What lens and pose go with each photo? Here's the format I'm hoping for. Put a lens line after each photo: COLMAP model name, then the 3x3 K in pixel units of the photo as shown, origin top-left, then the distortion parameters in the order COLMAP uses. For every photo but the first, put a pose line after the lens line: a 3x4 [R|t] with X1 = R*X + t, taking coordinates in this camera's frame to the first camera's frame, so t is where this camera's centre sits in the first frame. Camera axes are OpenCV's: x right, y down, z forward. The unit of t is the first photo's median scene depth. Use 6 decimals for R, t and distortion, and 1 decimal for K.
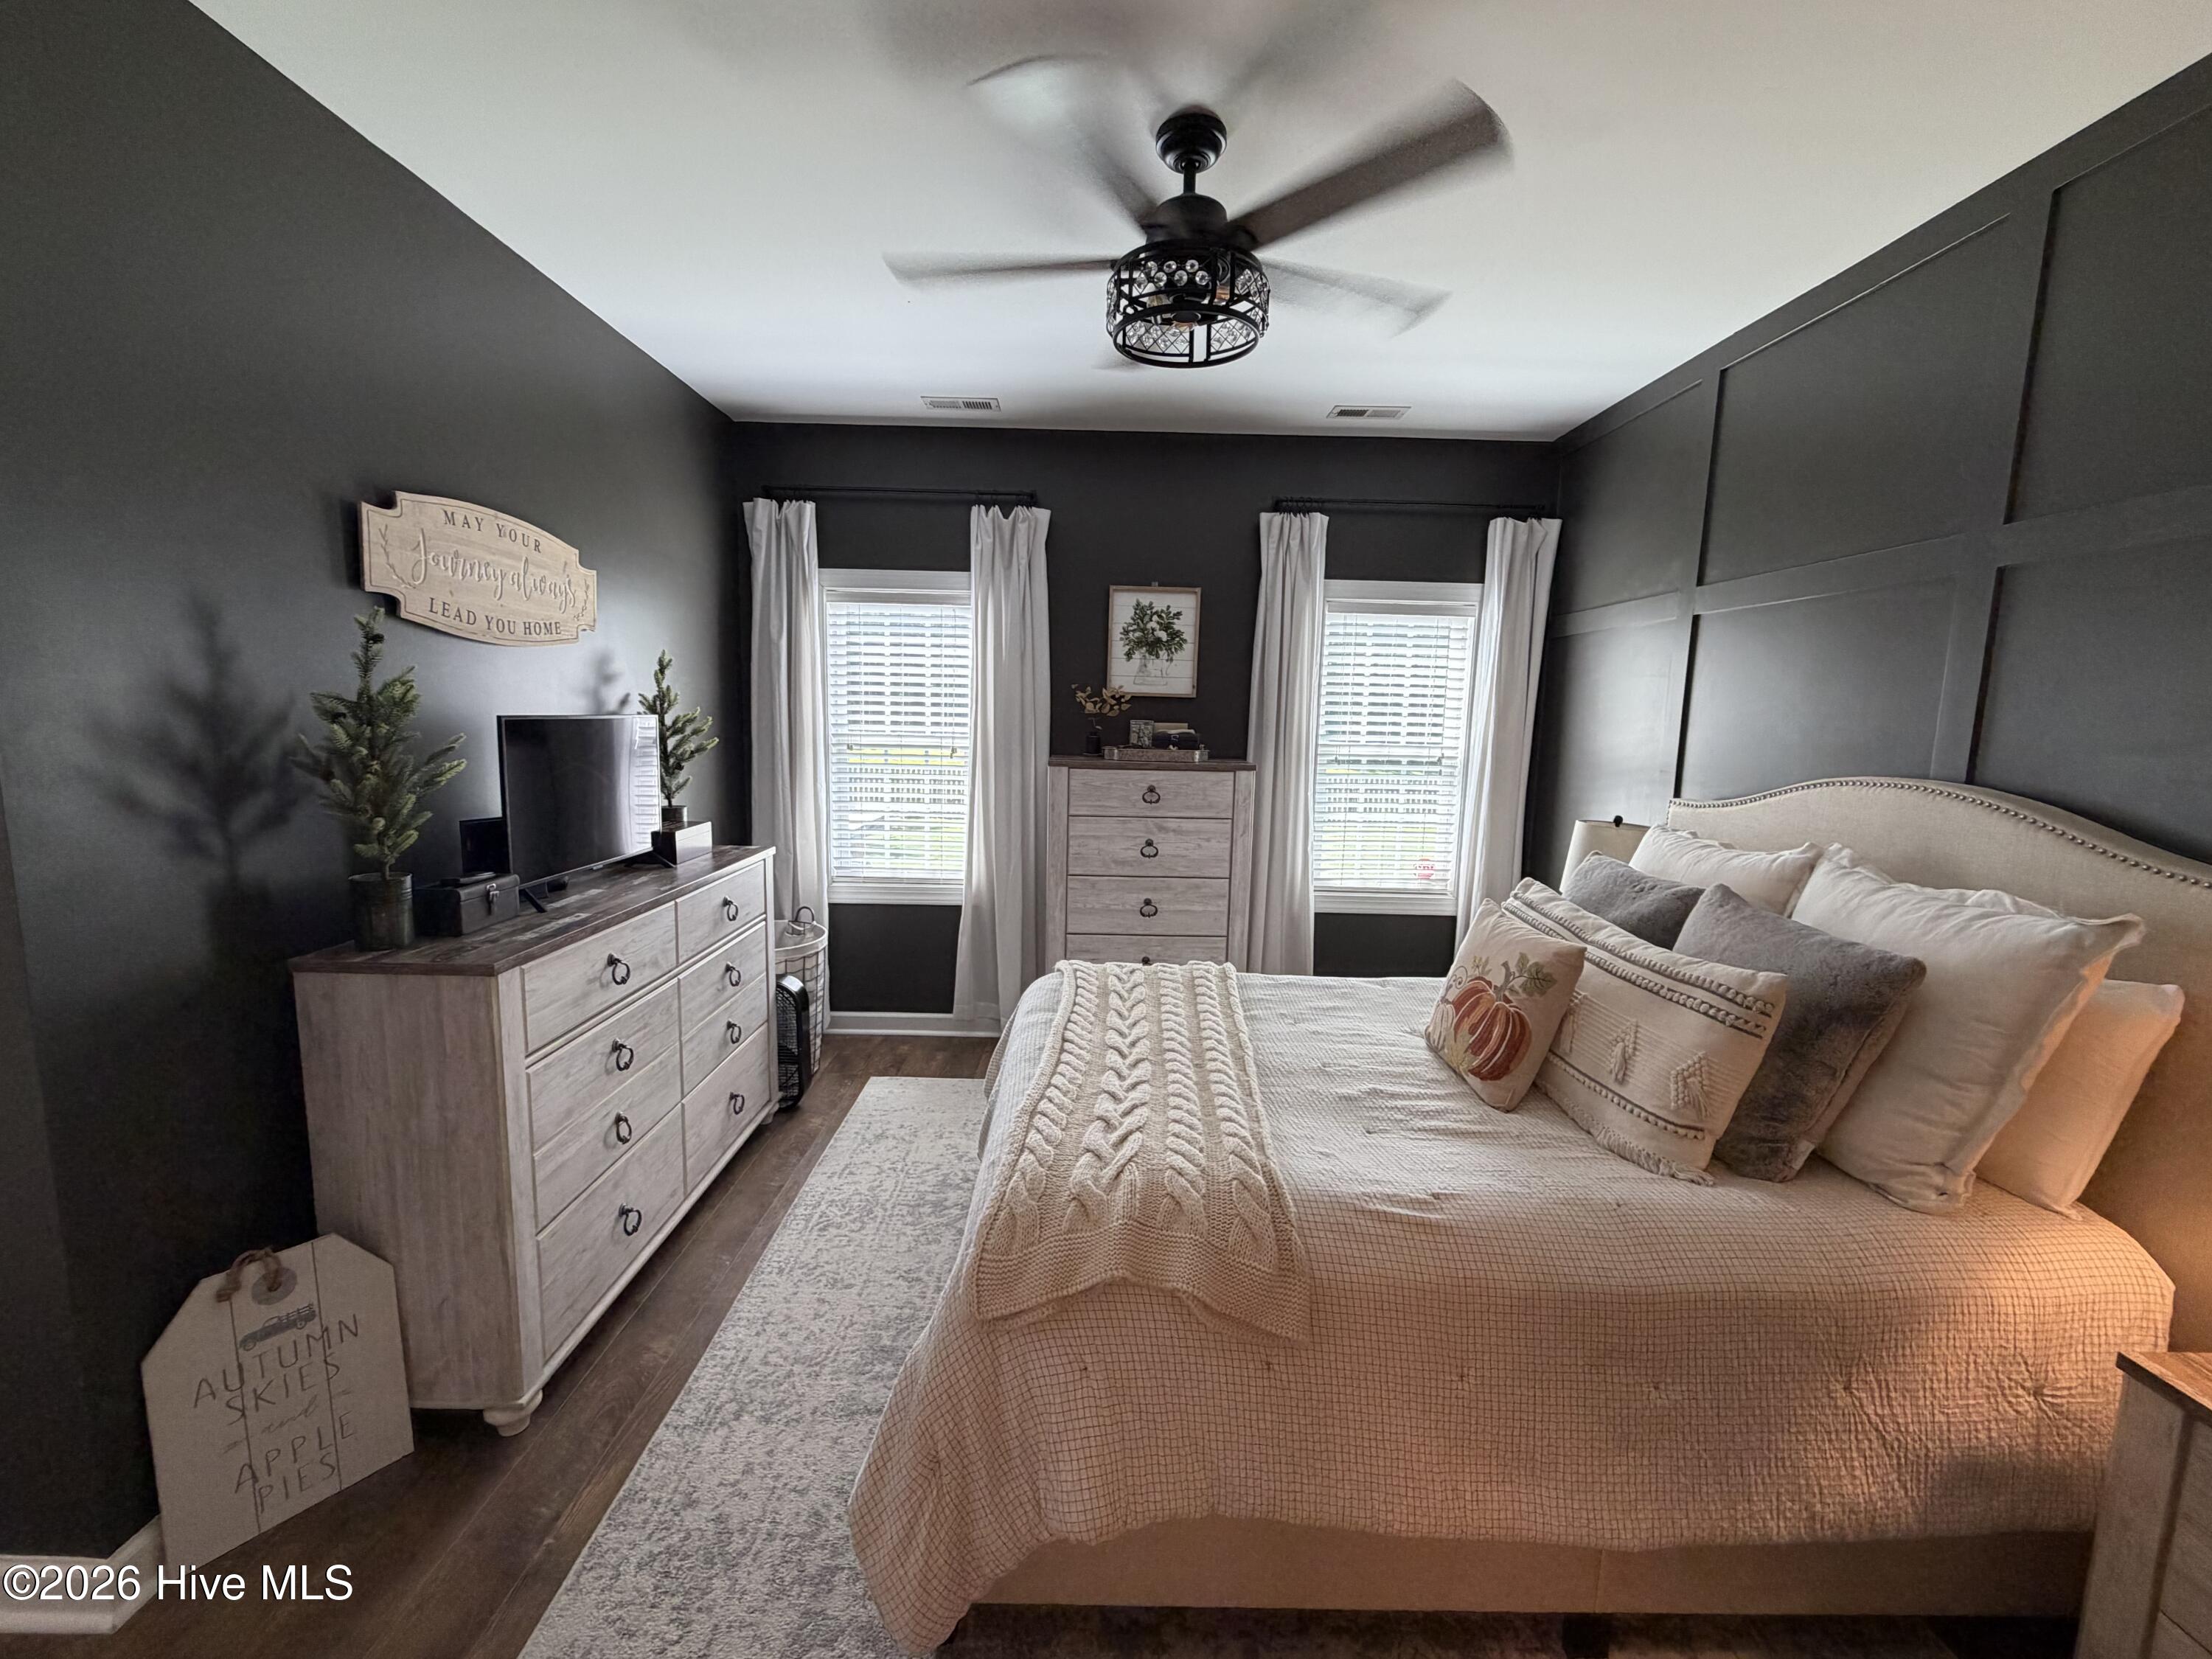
lens RADIAL K [[882.1, 0, 1096.8], [0, 882.1, 824.9], [0, 0, 1]] dist [-0.000465, 0.000024]
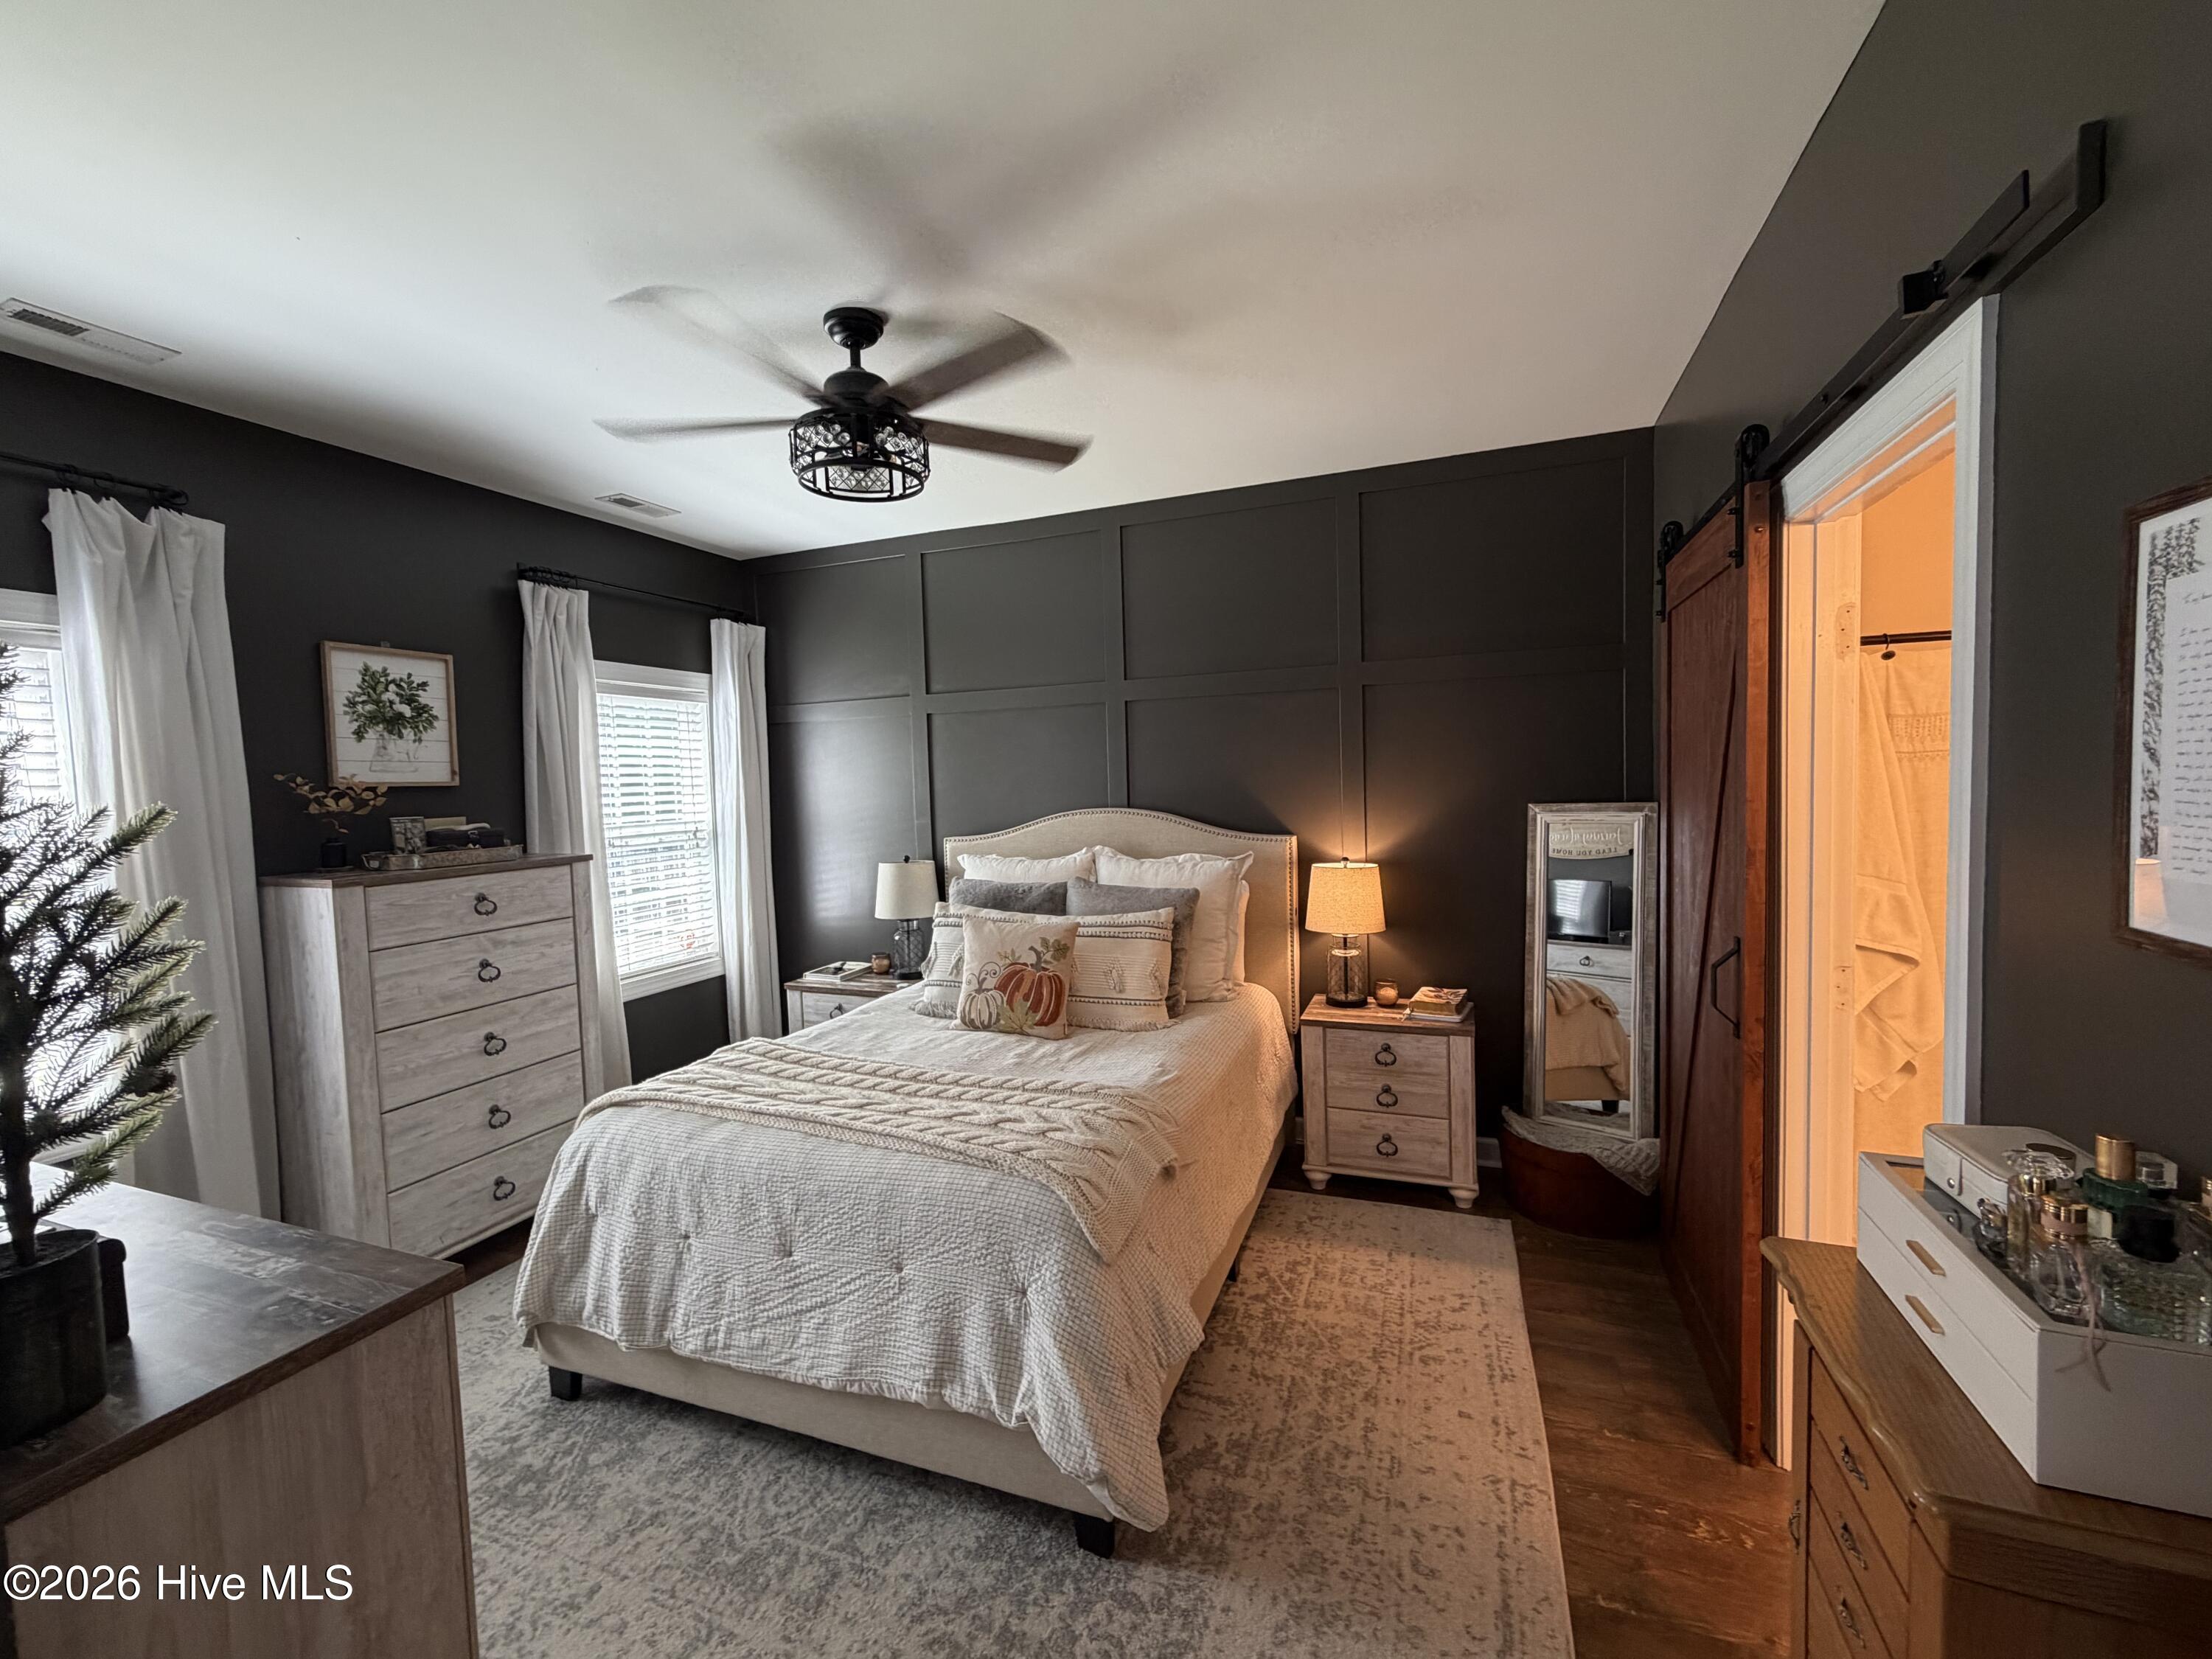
lens RADIAL K [[882.1, 0, 1087.6], [0, 882.1, 829.4], [0, 0, 1]] dist [-0.000465, 0.000024]
pose [[0.398299, -0.088612, 0.912966, -0.431405], [0.159363, 0.986871, 0.026259, -0.033195], [-0.903306, 0.135034, 0.407191, 0.142995]]
